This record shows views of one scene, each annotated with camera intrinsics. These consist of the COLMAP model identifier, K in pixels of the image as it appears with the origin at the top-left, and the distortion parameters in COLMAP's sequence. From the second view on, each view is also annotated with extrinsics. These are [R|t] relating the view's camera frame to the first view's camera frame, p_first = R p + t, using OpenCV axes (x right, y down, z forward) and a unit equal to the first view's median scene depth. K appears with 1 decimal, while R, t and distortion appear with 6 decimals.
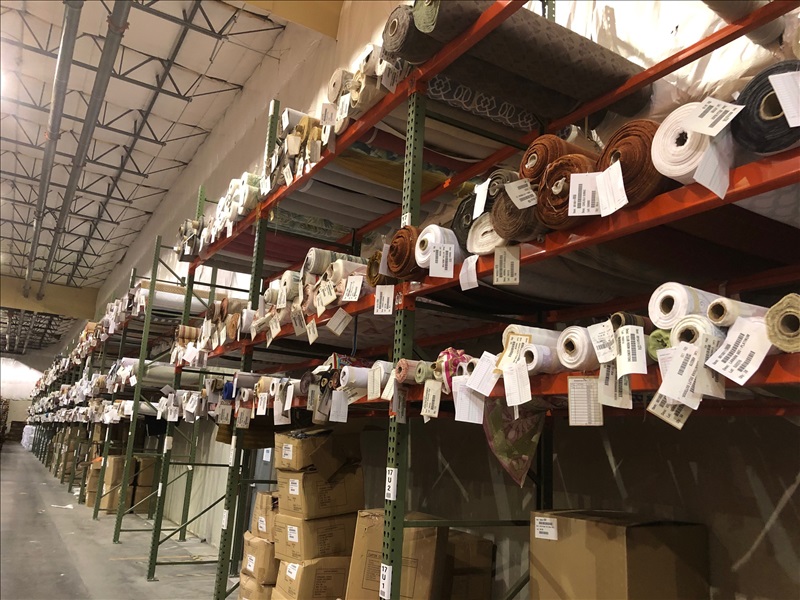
lens RADIAL K [[653.9, 0, 402.2], [0, 653.9, 295.9], [0, 0, 1]] dist [0.027595, -0.022212]
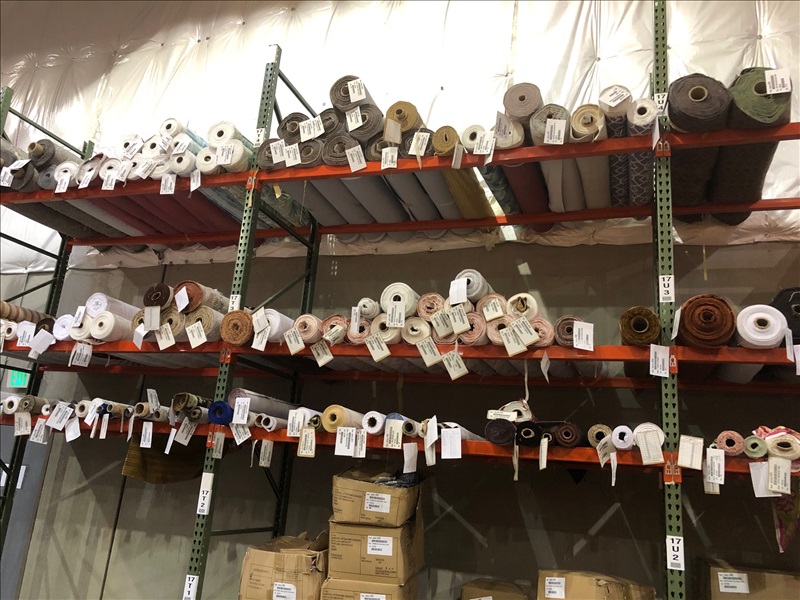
lens RADIAL K [[653.9, 0, 399.2], [0, 653.9, 297.6], [0, 0, 1]] dist [0.027595, -0.022212]
pose [[0.760187, 0.171931, 0.626542, -0.953126], [-0.175025, 0.982892, -0.057360, 0.037706], [-0.625685, -0.066056, 0.777274, 0.488394]]
